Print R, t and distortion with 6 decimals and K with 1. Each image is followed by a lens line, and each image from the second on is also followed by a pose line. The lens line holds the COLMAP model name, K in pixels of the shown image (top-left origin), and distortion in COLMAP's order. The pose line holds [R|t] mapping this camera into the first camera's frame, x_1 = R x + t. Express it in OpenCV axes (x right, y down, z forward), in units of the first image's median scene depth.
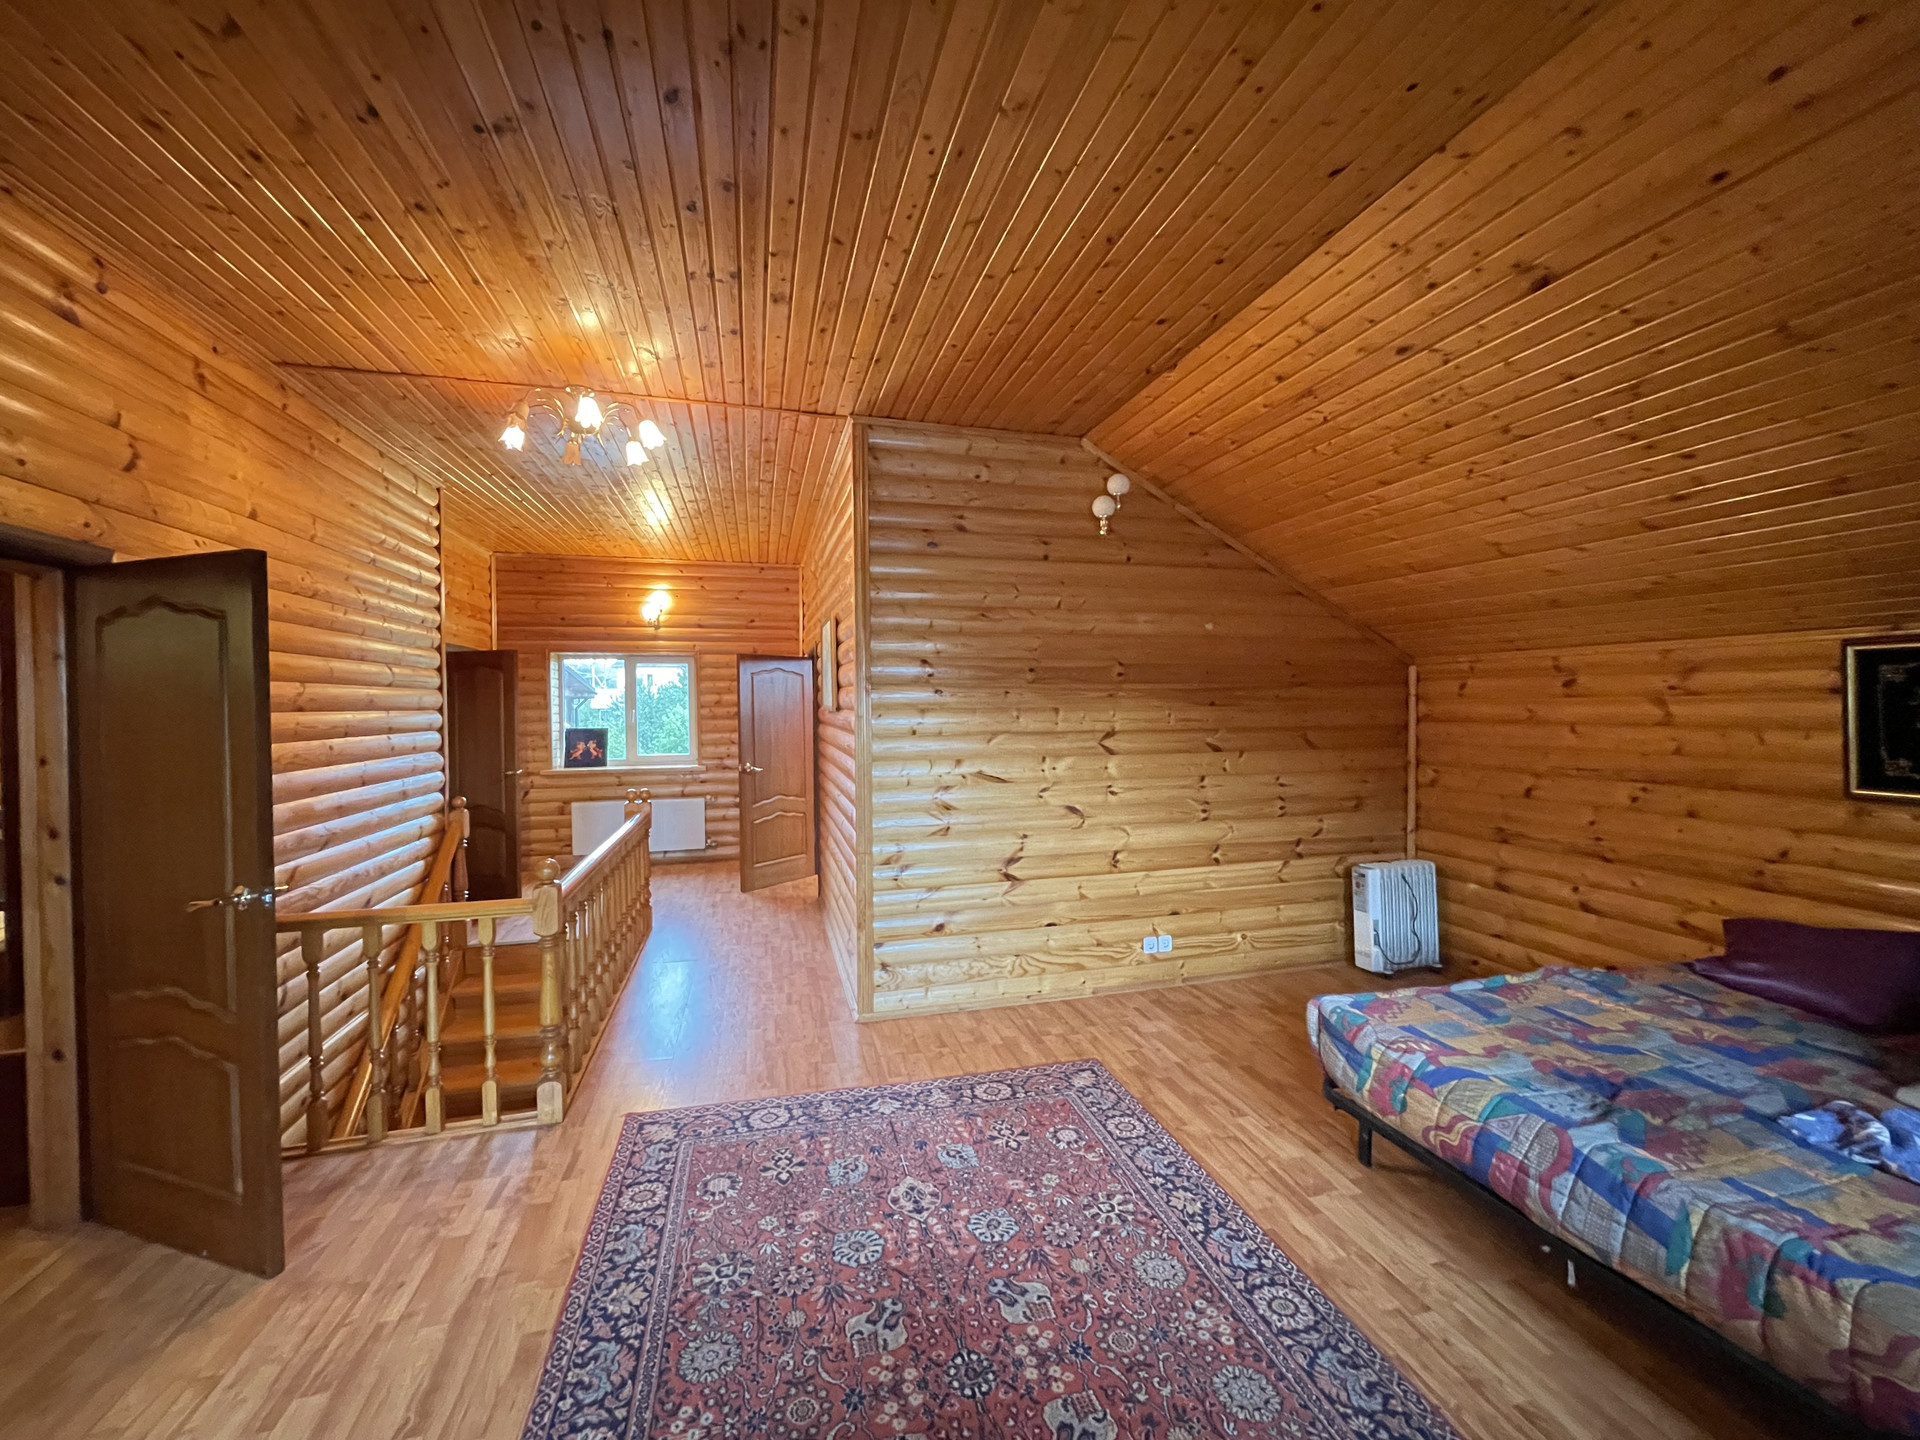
lens RADIAL K [[779.0, 0, 958.0], [0, 779.0, 712.1], [0, 0, 1]] dist [-0.002869, -0.000279]
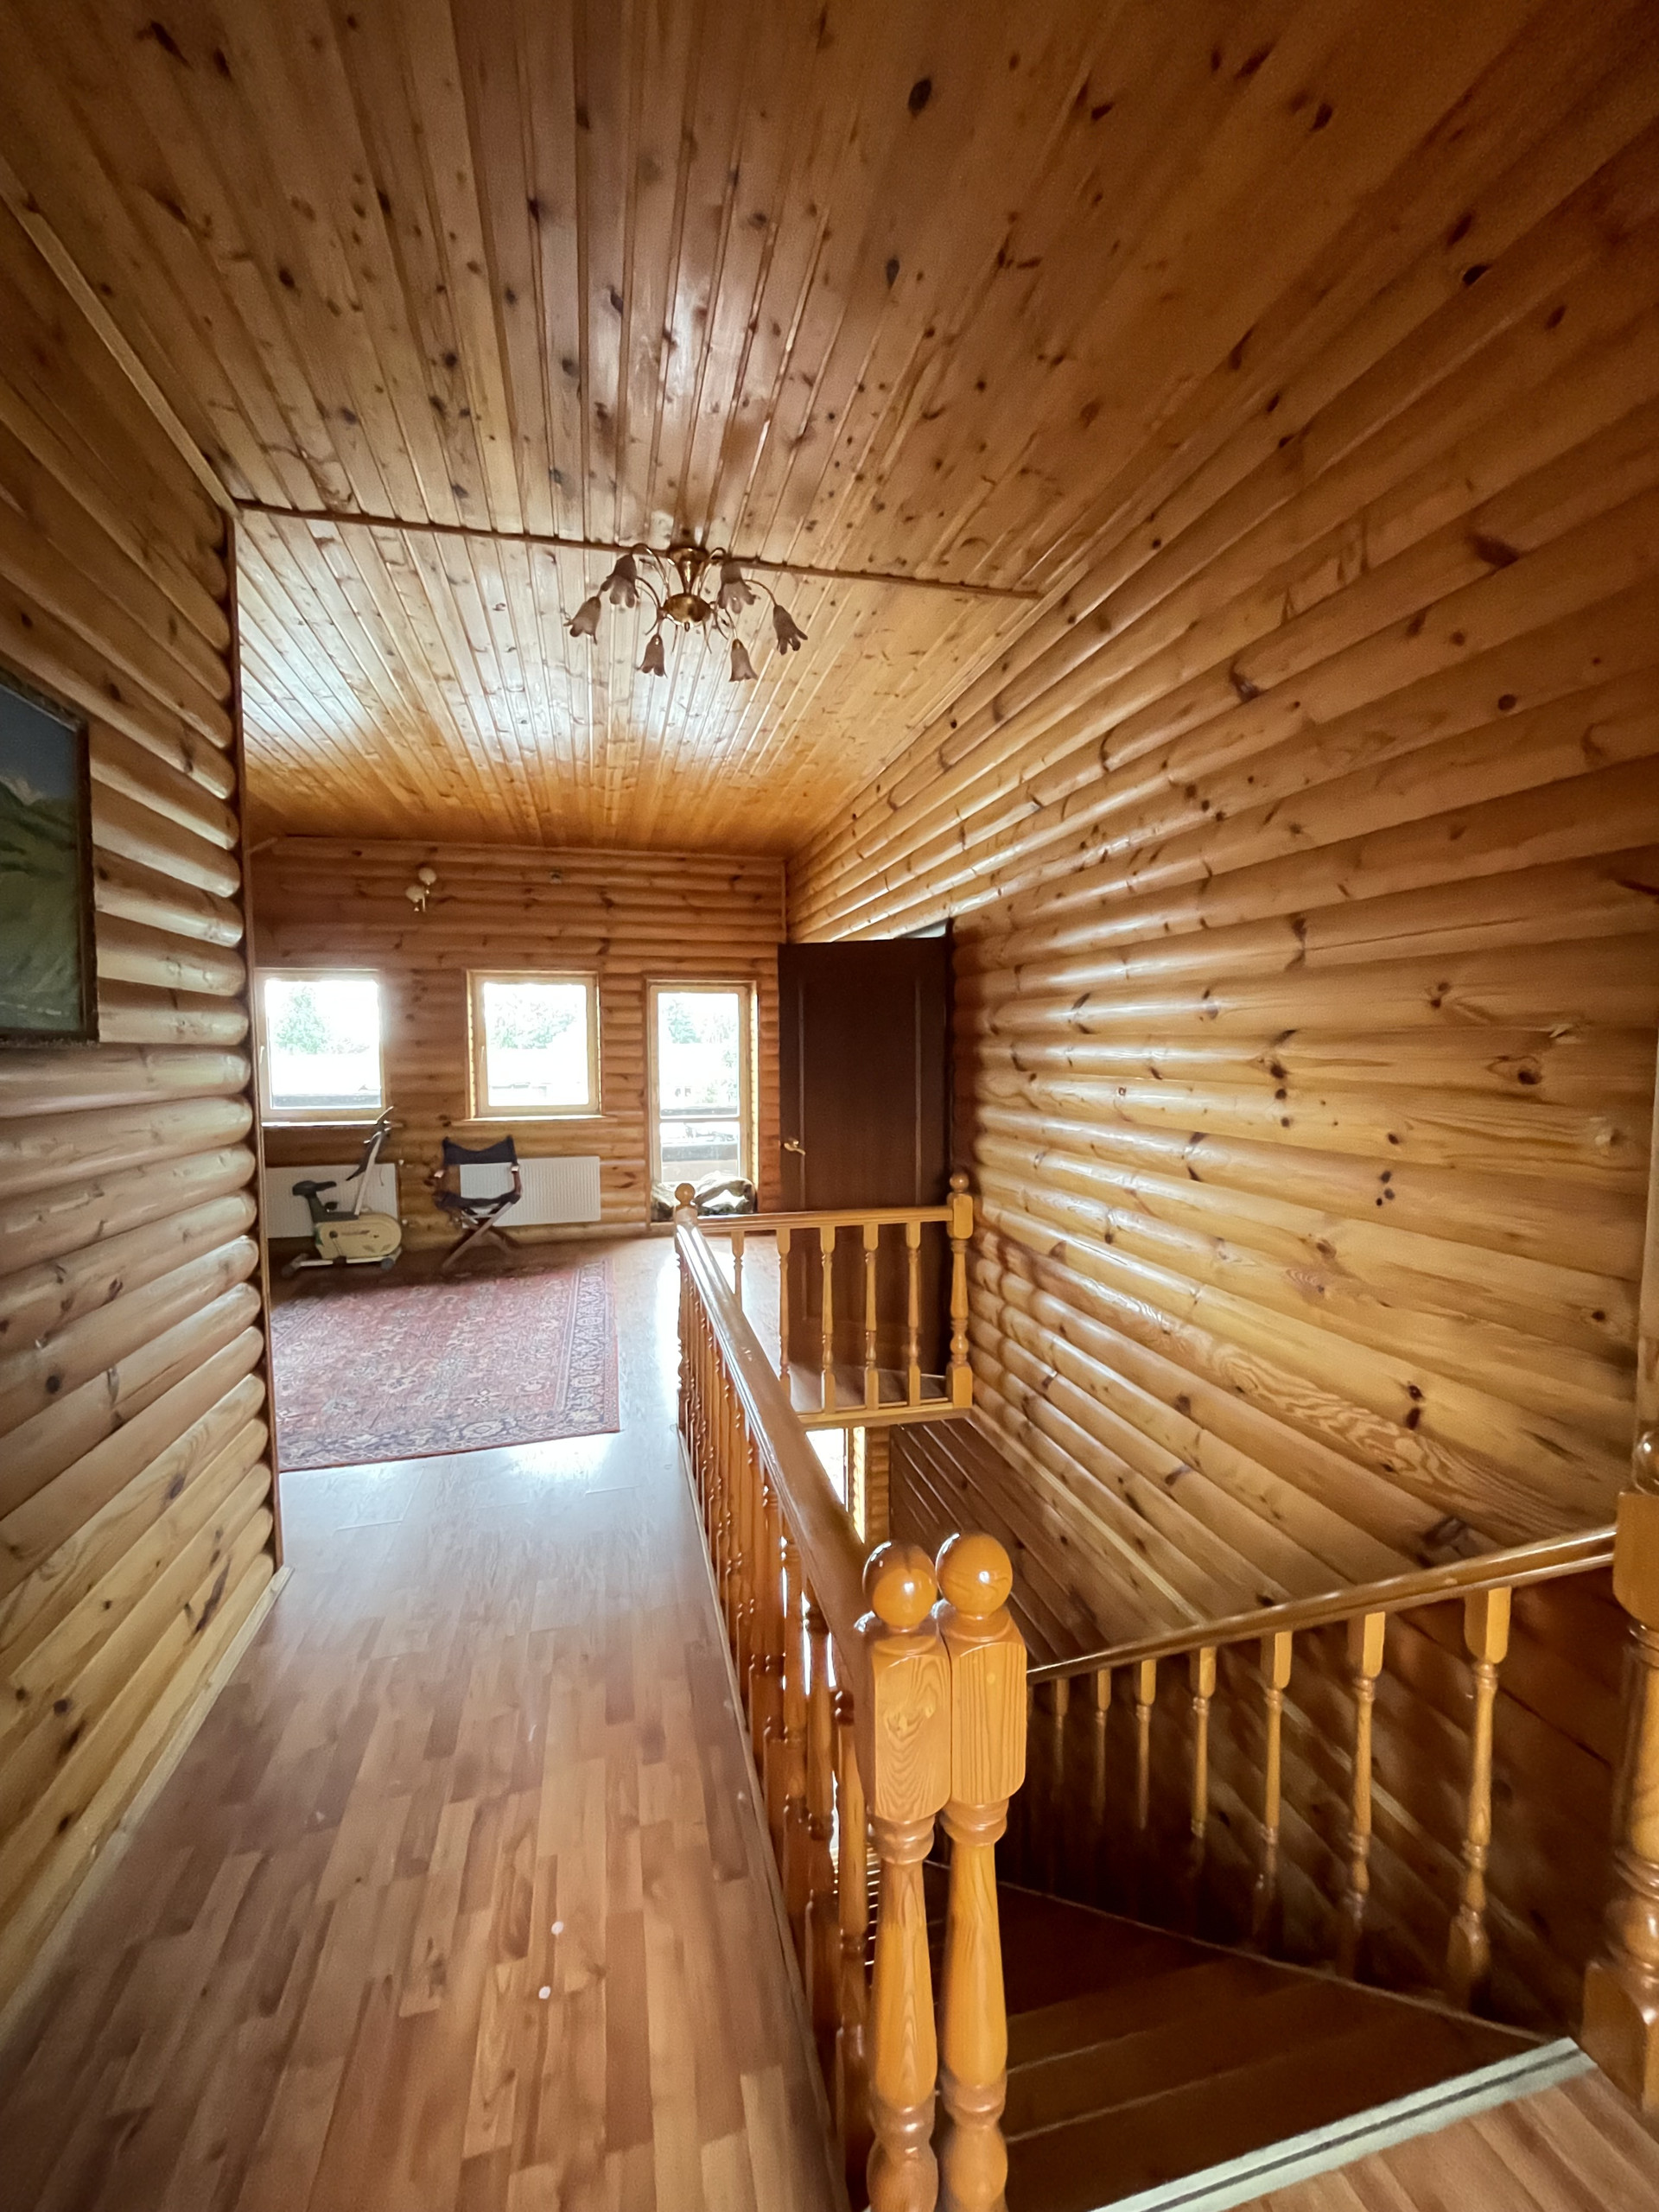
lens RADIAL K [[897.5, 0, 827.9], [0, 897.5, 1101.8], [0, 0, 1]] dist [-0.002869, -0.000279]
pose [[-0.999959, 0.006630, 0.006198, -0.908473], [0.007042, 0.997588, 0.069052, -0.001671], [-0.005725, 0.069093, -0.997594, 2.748134]]
